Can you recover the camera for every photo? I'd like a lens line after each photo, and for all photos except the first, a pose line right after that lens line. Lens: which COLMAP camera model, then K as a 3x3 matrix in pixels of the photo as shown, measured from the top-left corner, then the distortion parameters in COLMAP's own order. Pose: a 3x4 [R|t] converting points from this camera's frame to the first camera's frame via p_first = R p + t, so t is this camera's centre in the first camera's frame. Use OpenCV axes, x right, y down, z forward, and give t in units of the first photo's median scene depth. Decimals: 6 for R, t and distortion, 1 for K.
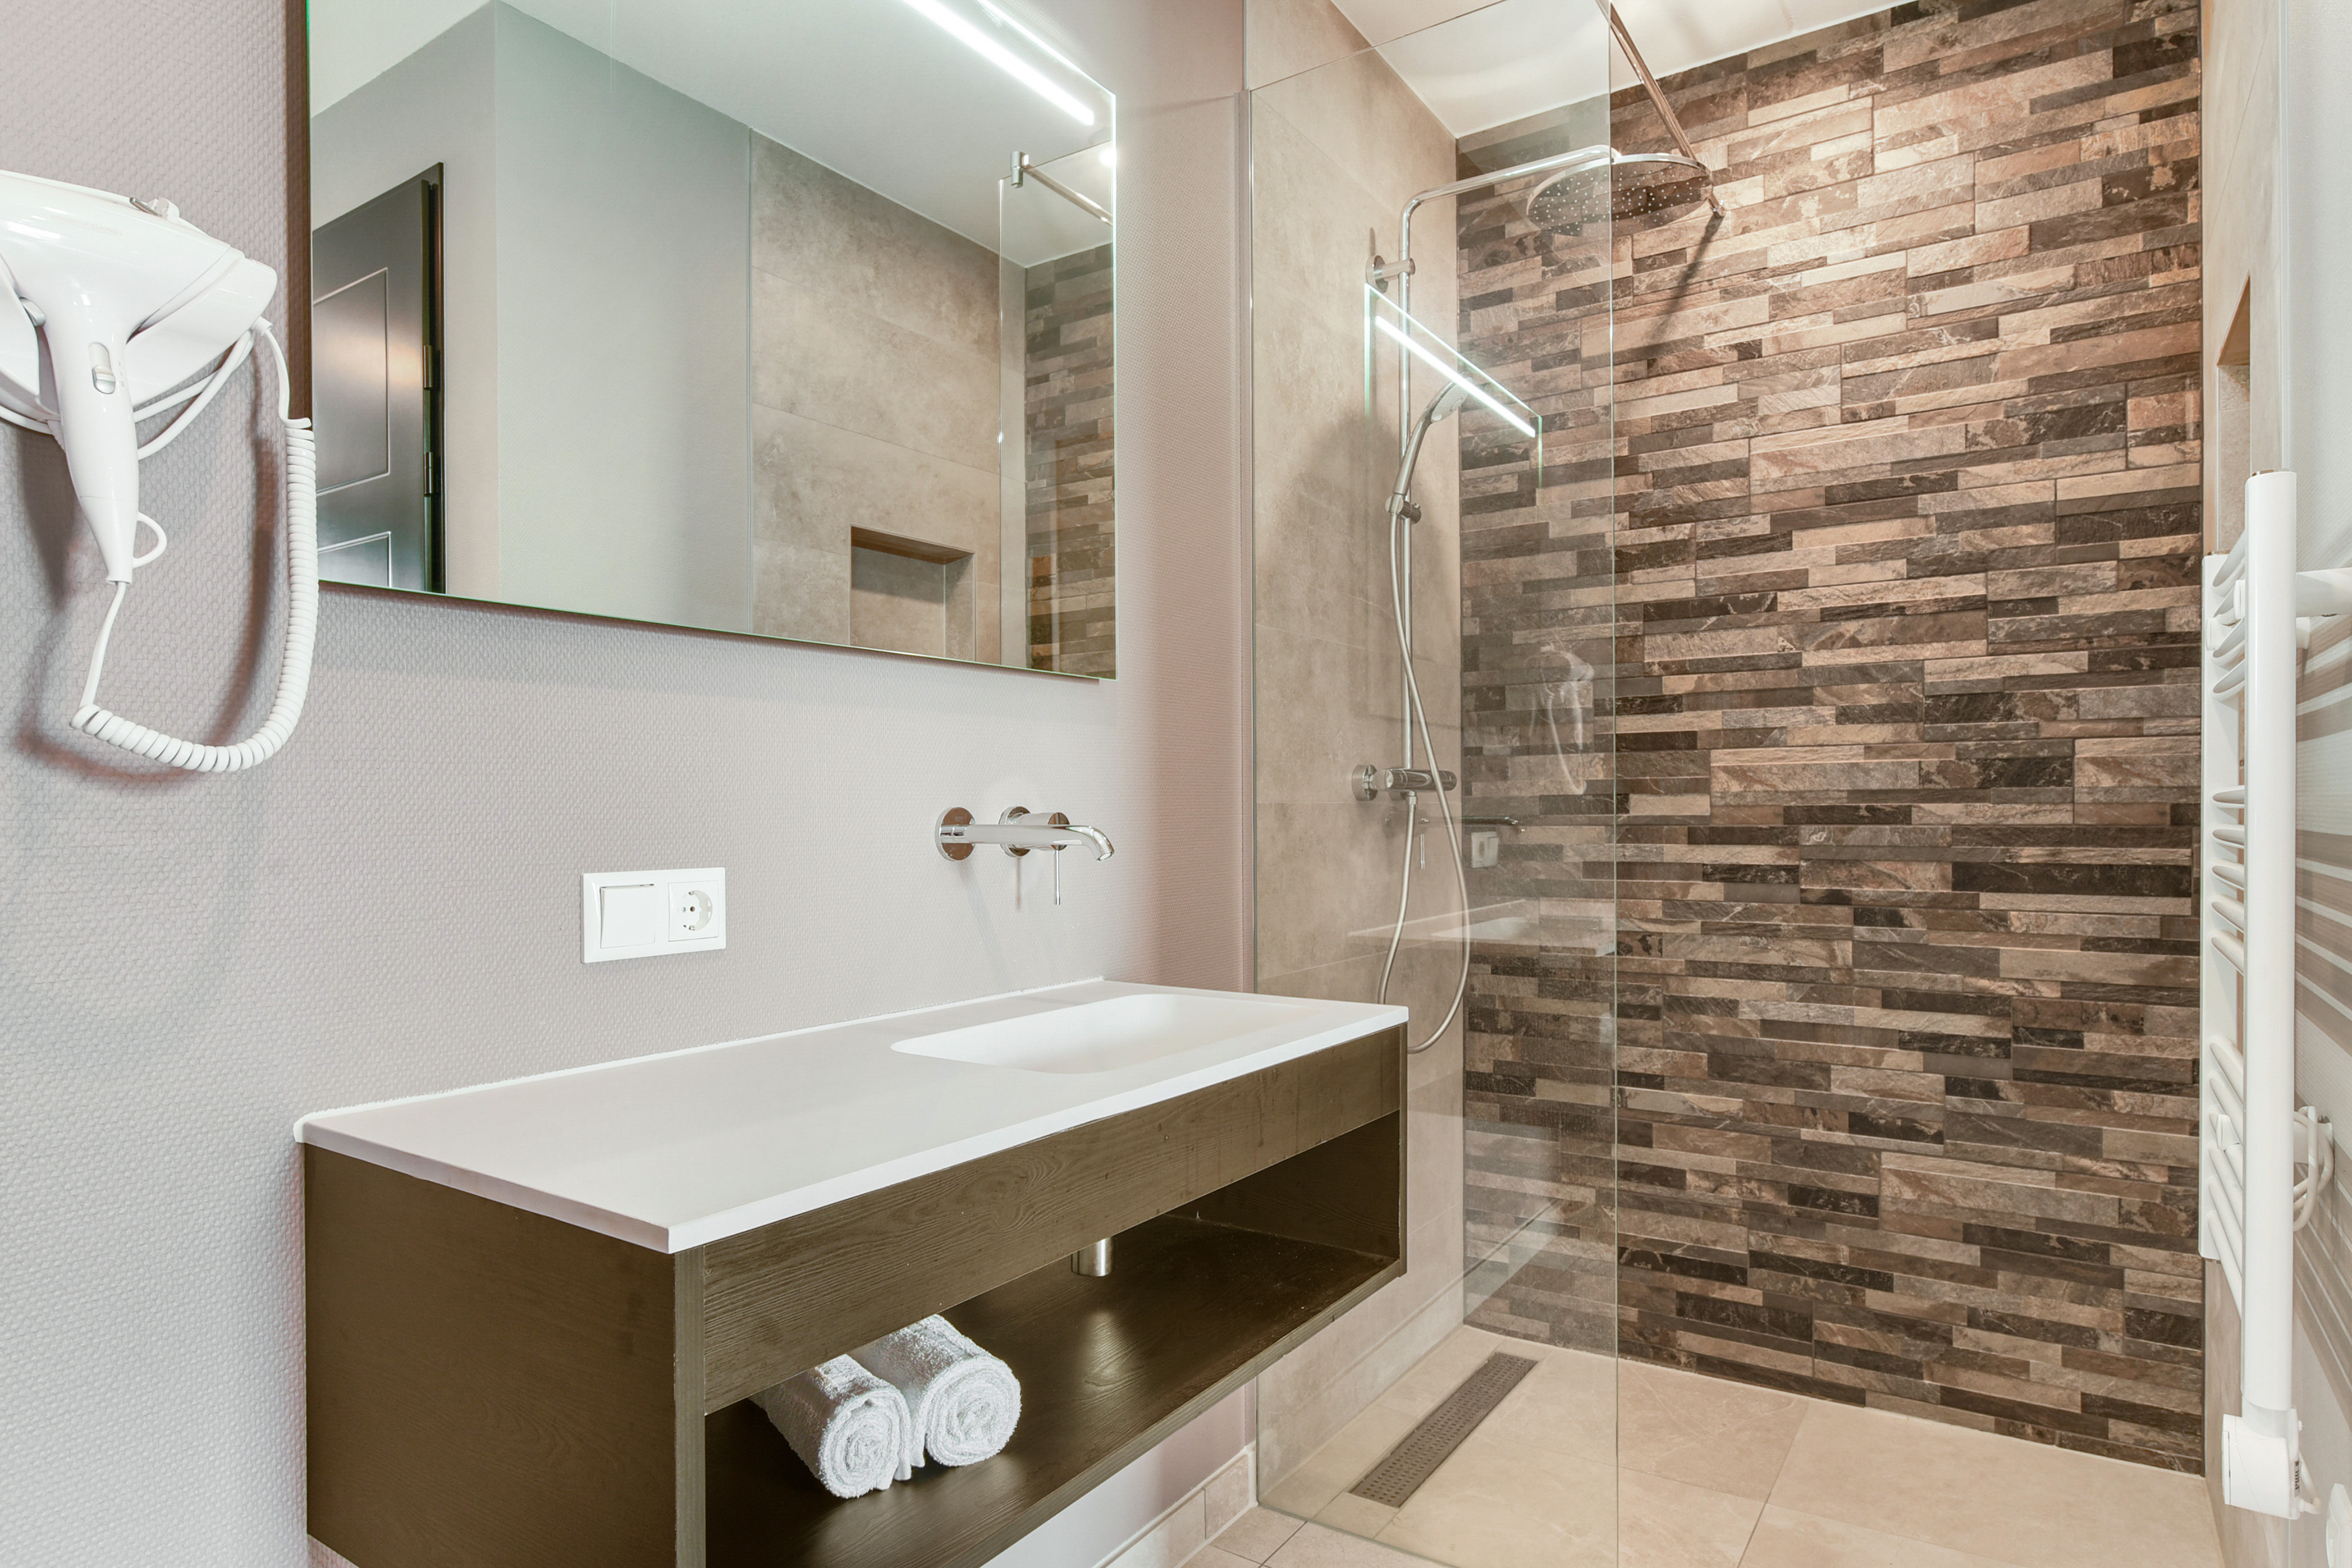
lens RADIAL K [[1322.9, 0, 1179.6], [0, 1322.9, 819.0], [0, 0, 1]] dist [0.000215, 0.000272]
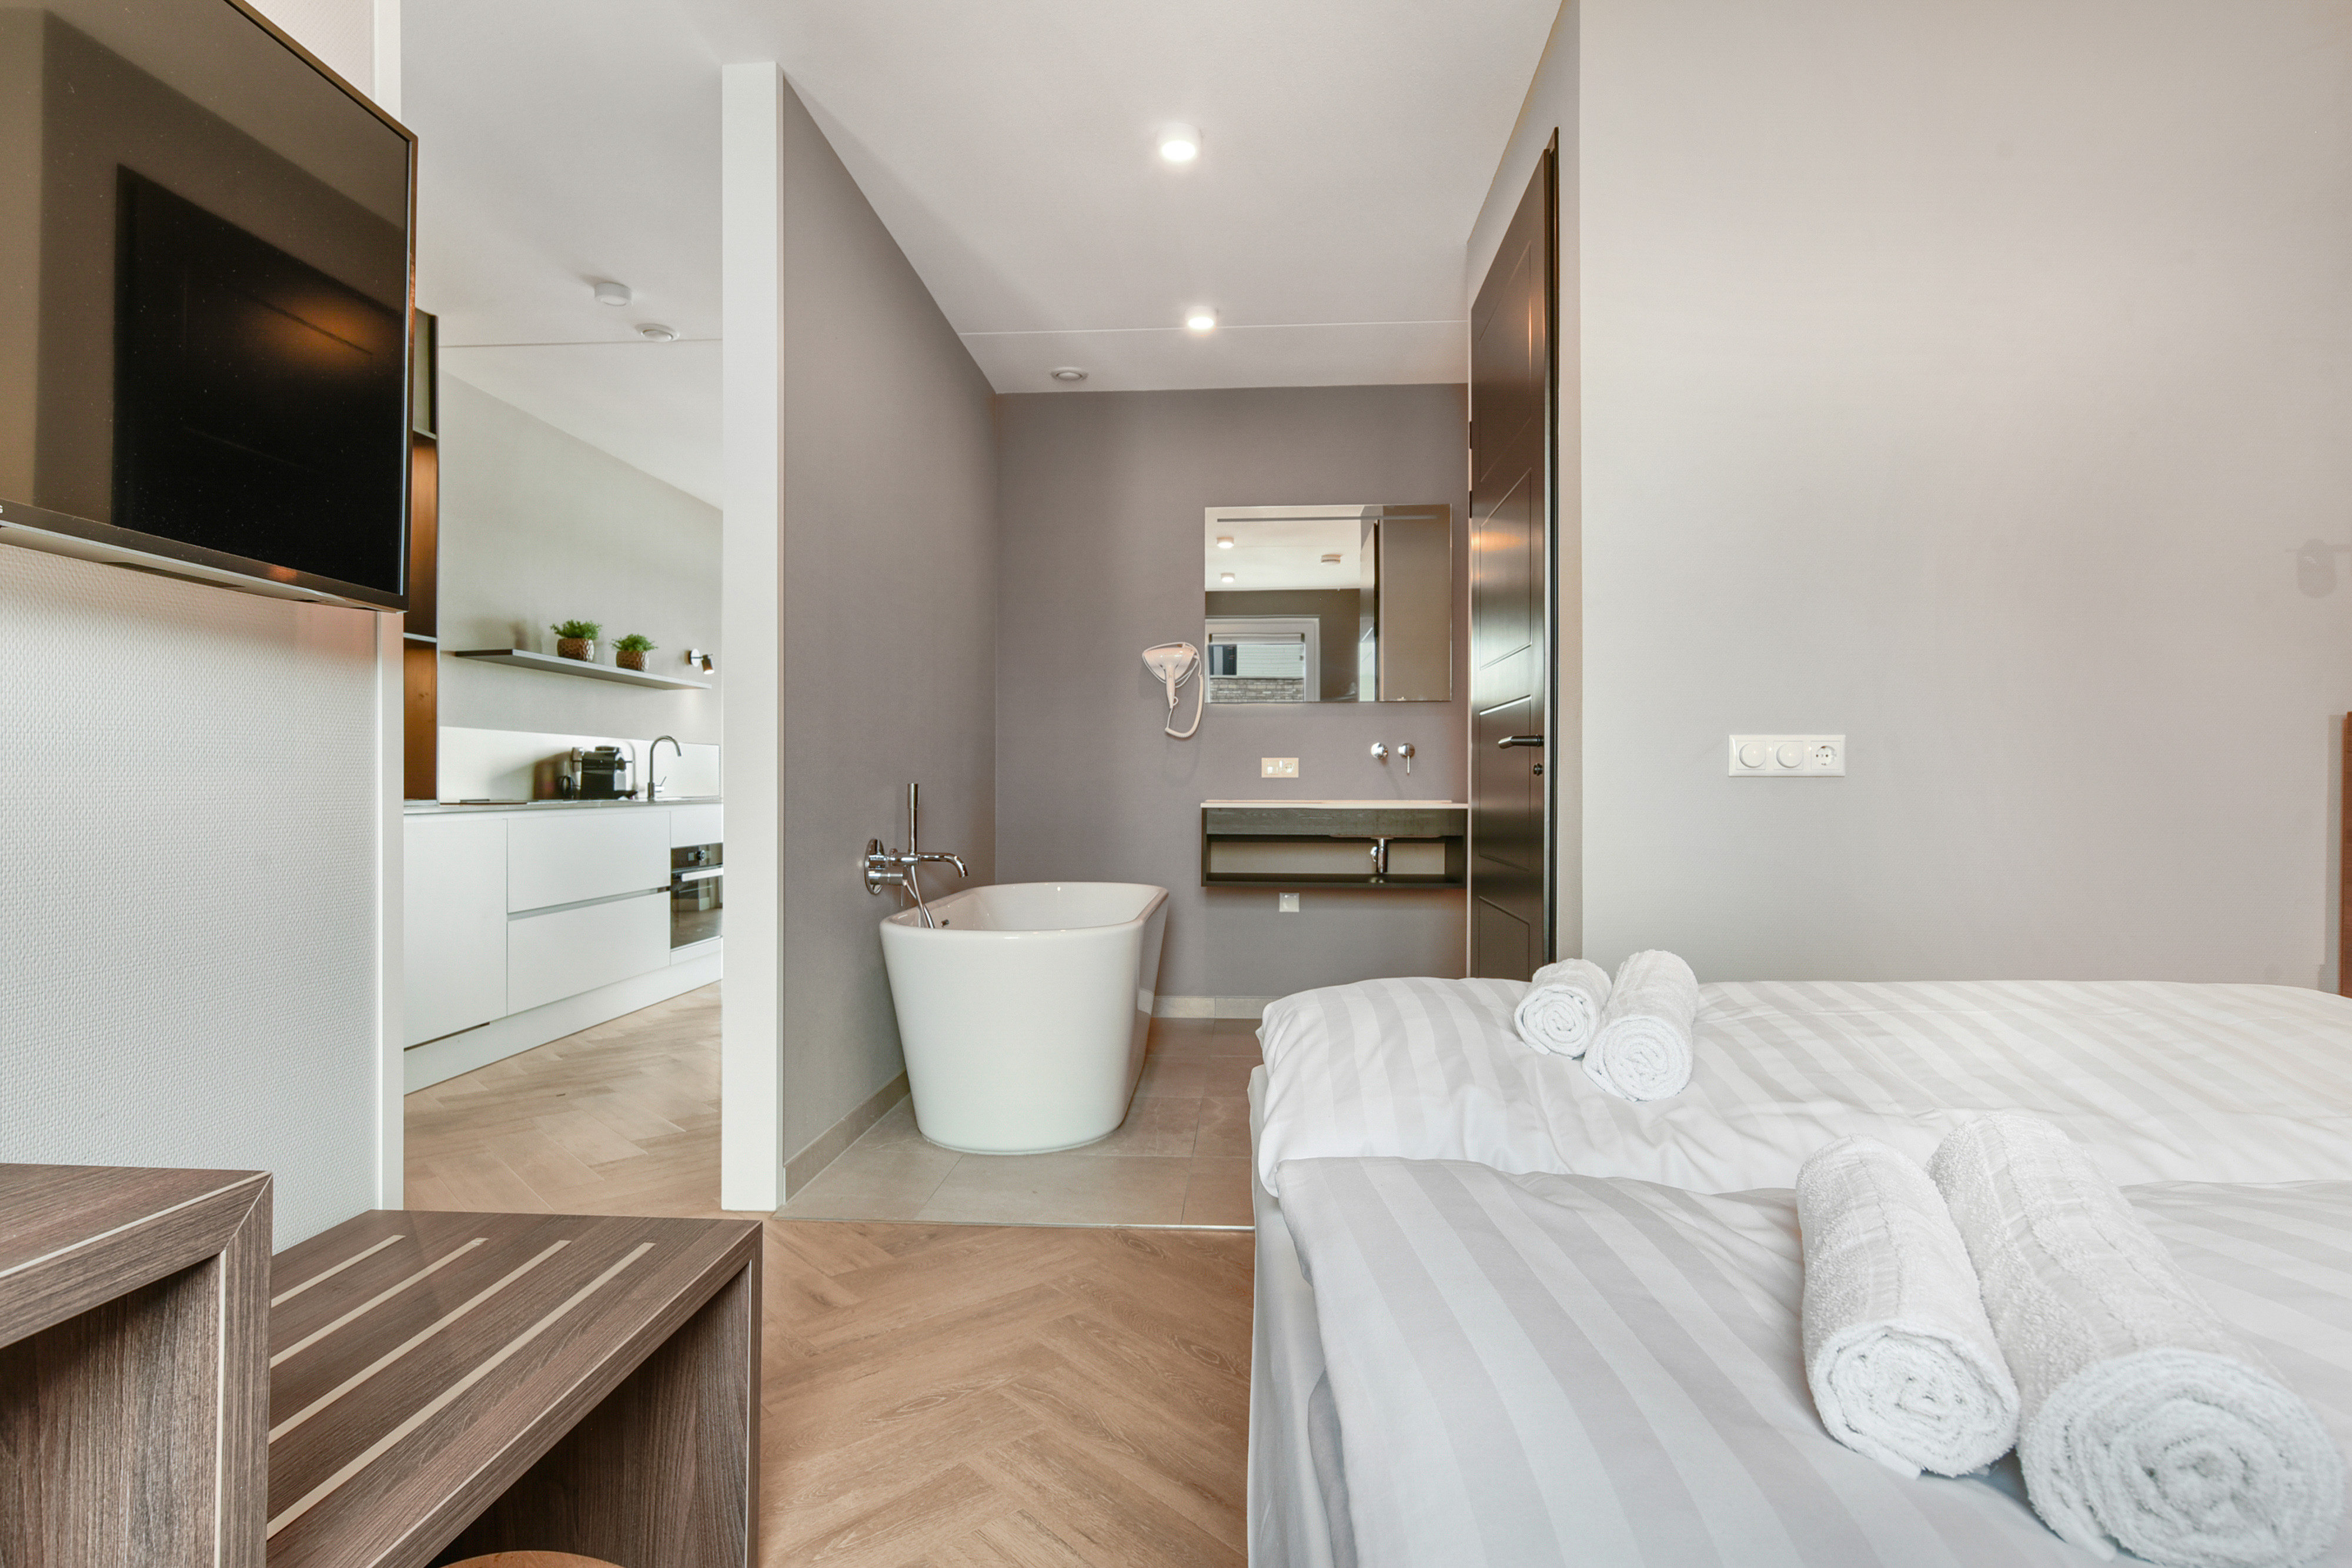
lens RADIAL K [[1223.5, 0, 1174.1], [0, 1223.5, 776.8], [0, 0, 1]] dist [-0.001896, -0.000245]
pose [[0.504373, 0.002394, -0.863483, 2.909831], [-0.007415, 0.999971, -0.001559, 0.110181], [0.863454, 0.007189, 0.504376, -1.329661]]
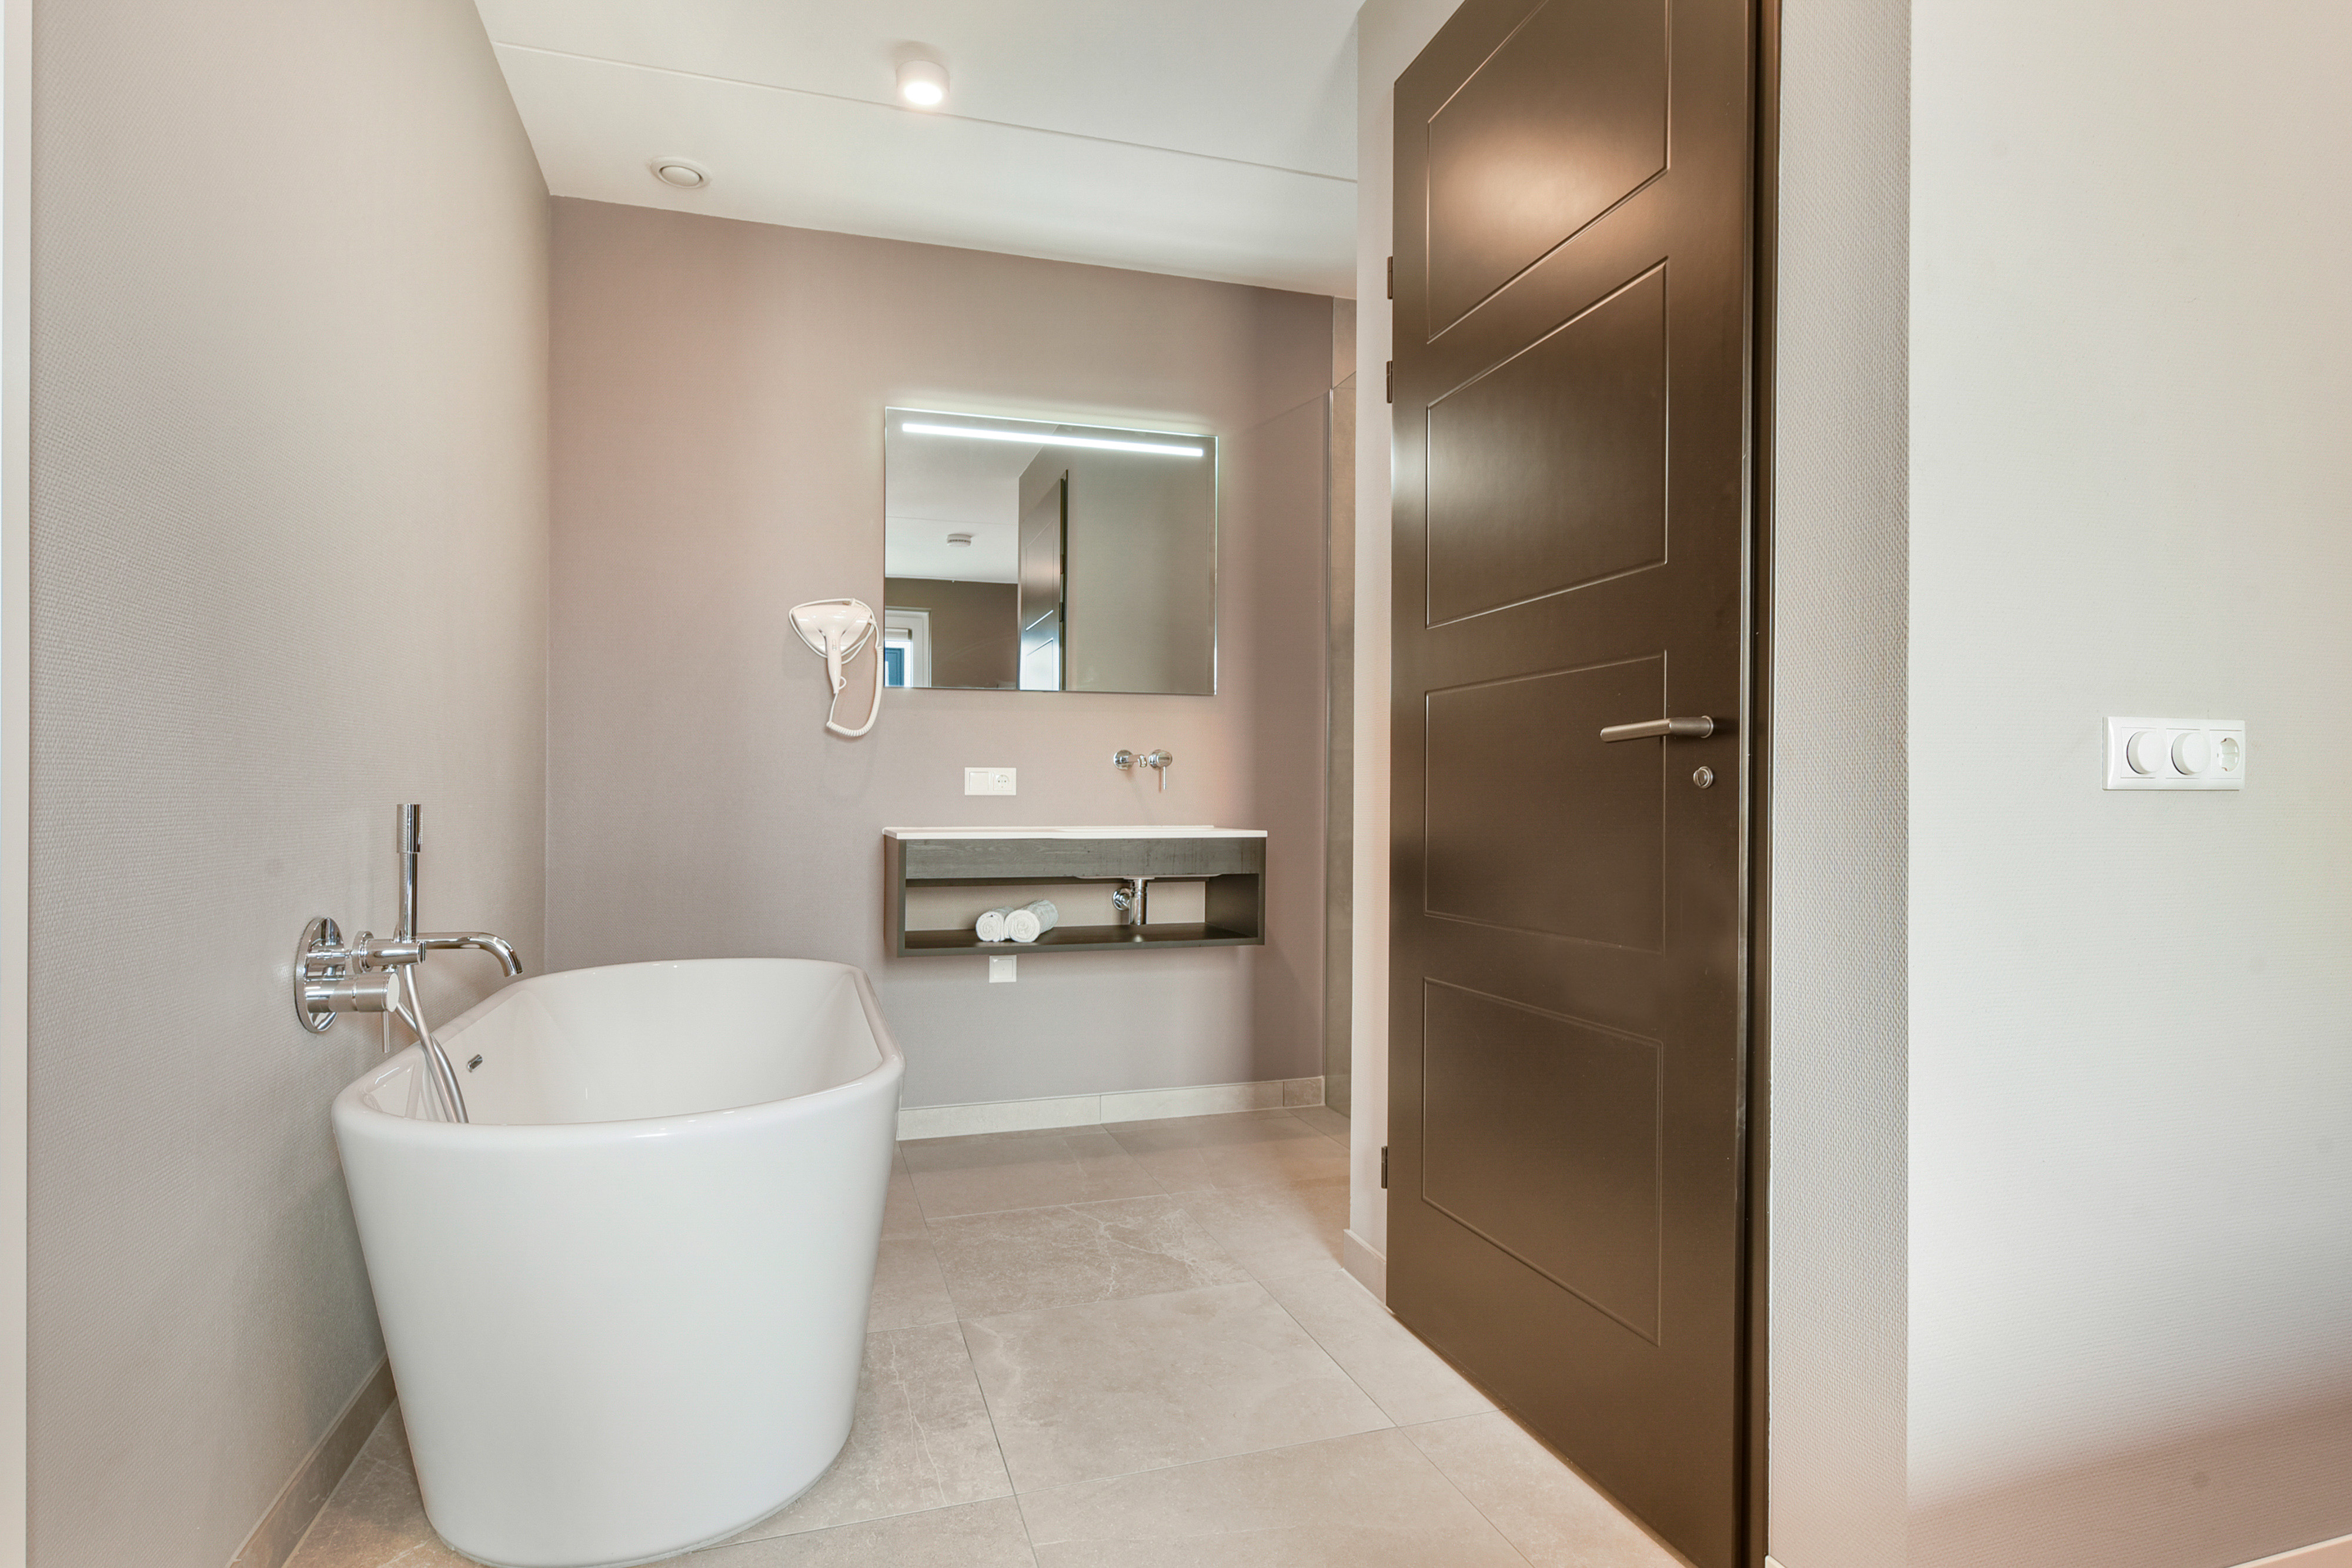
lens RADIAL K [[1223.5, 0, 1176.6], [0, 1223.5, 791.7], [0, 0, 1]] dist [-0.001896, -0.000245]
pose [[0.783093, 0.000348, -0.621905, 1.743469], [-0.007934, 0.999924, -0.009431, 0.119211], [0.621854, 0.012319, 0.783036, -0.983597]]
